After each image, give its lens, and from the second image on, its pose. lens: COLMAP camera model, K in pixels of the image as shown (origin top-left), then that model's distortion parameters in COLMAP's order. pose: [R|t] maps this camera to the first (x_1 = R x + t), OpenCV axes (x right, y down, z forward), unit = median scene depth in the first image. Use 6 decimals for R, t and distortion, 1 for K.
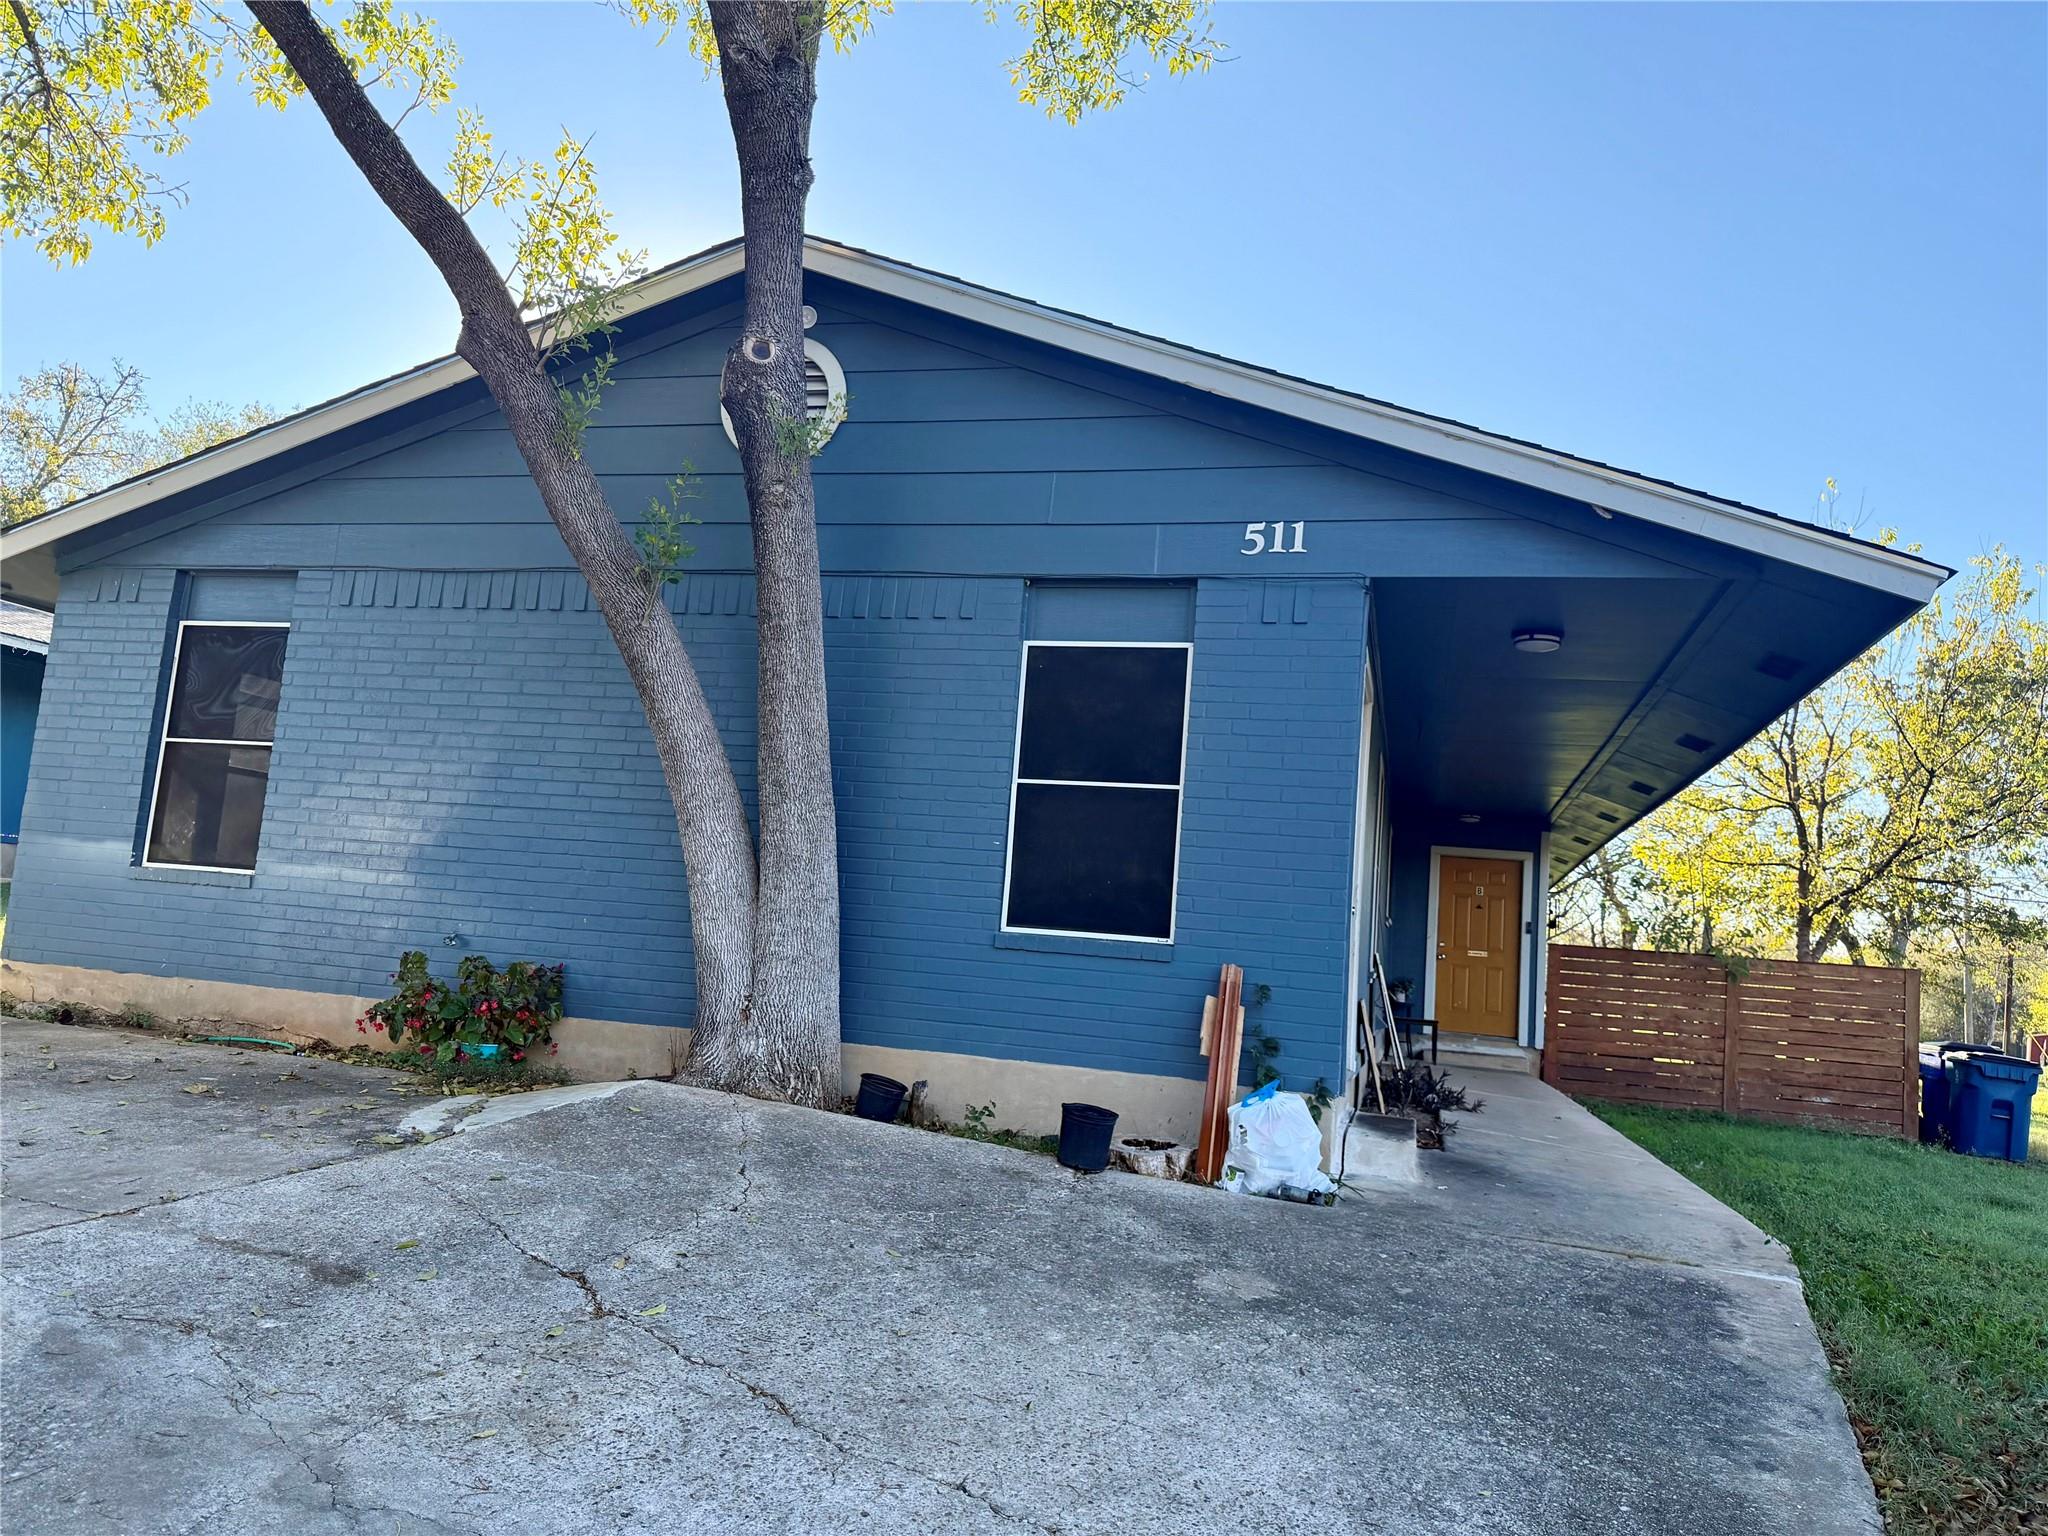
lens RADIAL K [[1393.4, 0, 1024.0], [0, 1393.4, 768.0], [0, 0, 1]] dist [-0.002337, -0.001643]
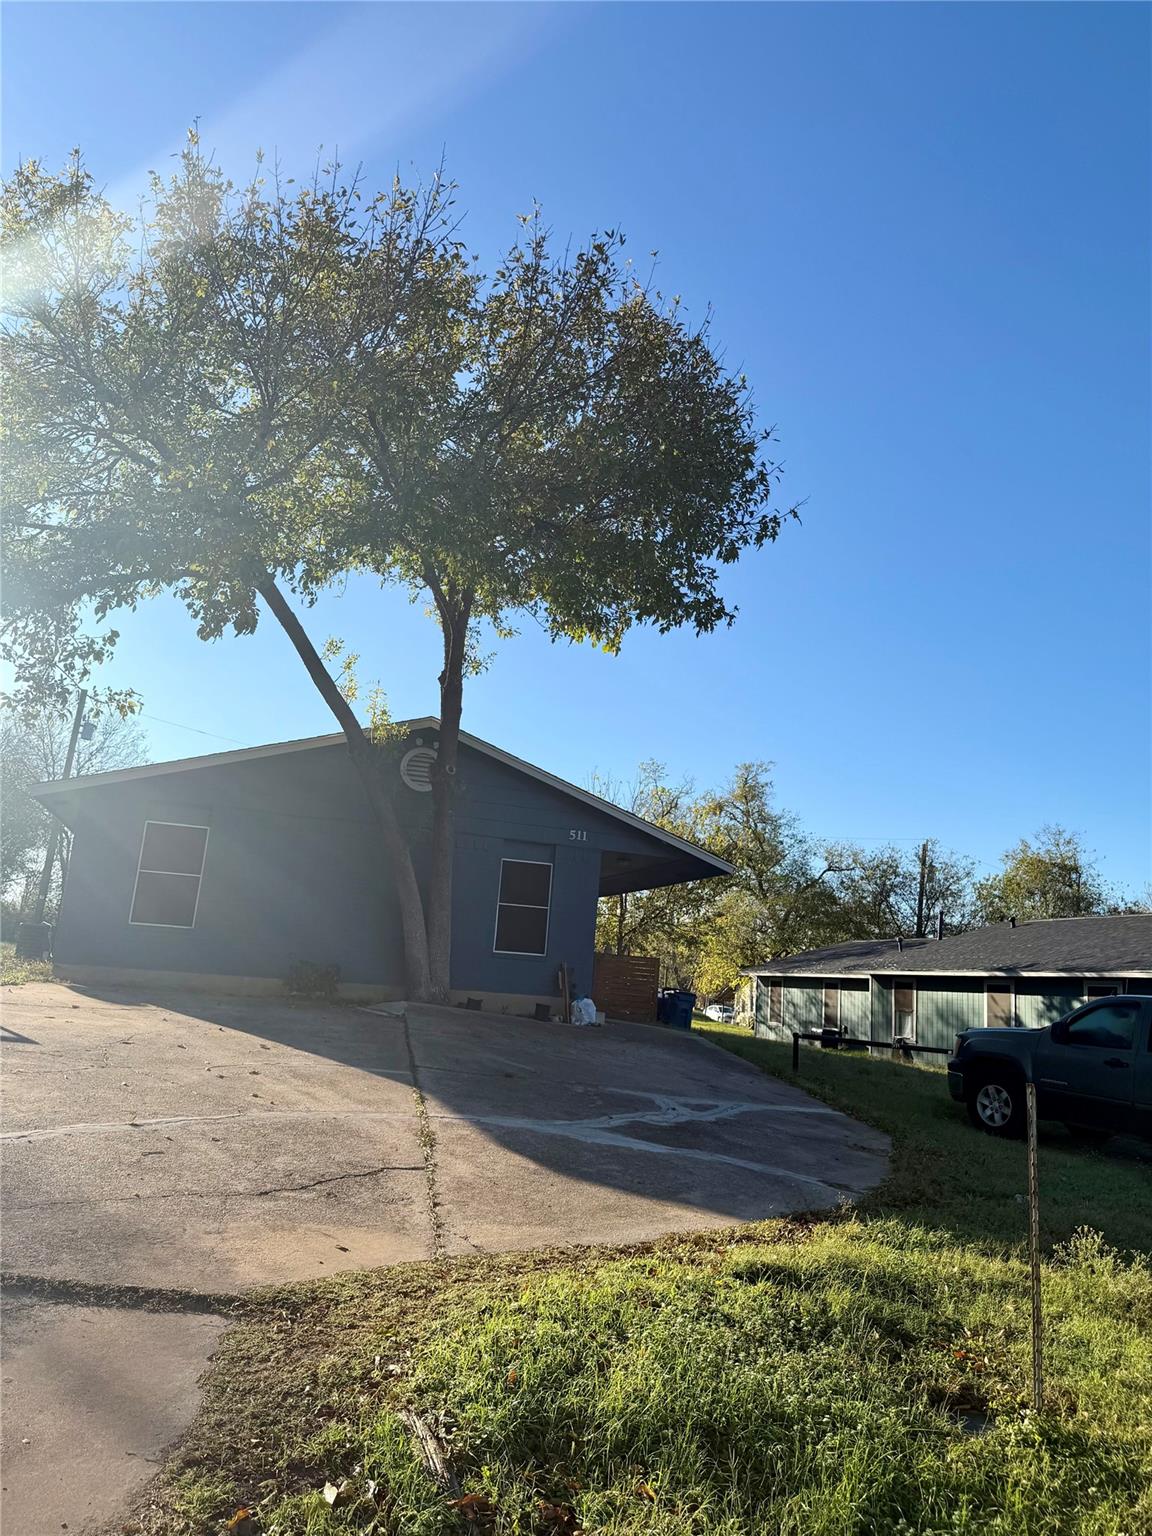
lens RADIAL K [[1045.1, 0, 576.0], [0, 1045.1, 768.0], [0, 0, 1]] dist [-0.002337, -0.001643]
pose [[0.828590, 0.096587, 0.551461, -1.225288], [-0.079795, 0.995324, -0.054434, -0.187190], [-0.554140, 0.001099, 0.832423, -1.096966]]
